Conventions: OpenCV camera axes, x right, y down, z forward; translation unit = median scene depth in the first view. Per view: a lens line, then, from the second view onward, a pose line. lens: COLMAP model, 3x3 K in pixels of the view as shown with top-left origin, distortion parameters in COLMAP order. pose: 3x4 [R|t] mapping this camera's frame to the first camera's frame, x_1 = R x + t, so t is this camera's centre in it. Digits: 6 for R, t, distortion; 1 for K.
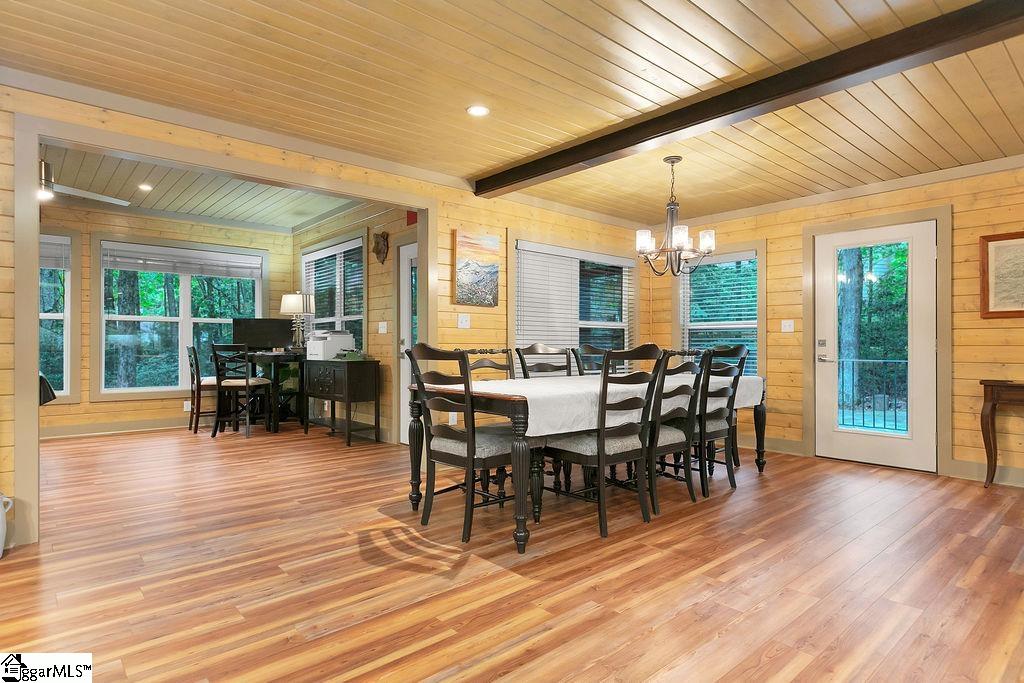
lens RADIAL K [[566.5, 0, 525.7], [0, 566.5, 336.6], [0, 0, 1]] dist [0.001631, 0.000251]
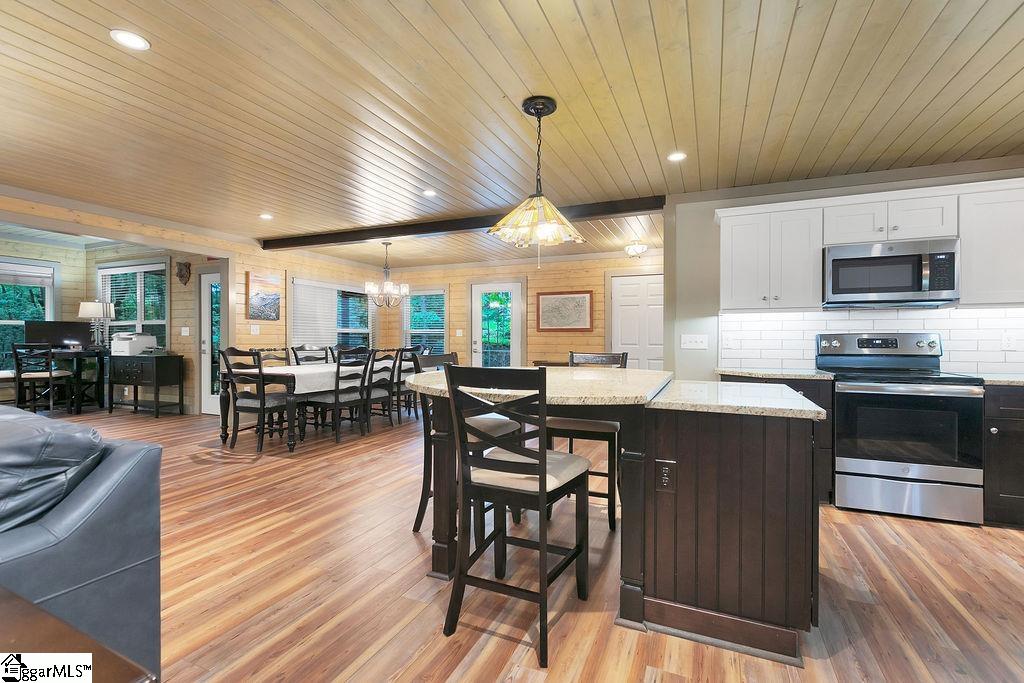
lens RADIAL K [[456.6, 0, 514.1], [0, 456.6, 337.1], [0, 0, 1]] dist [0.006295, 0.000276]
pose [[0.912545, 0.000989, 0.408974, 0.030526], [-0.006890, 0.999892, 0.012956, -0.031581], [-0.408917, -0.014641, 0.912454, -0.493338]]
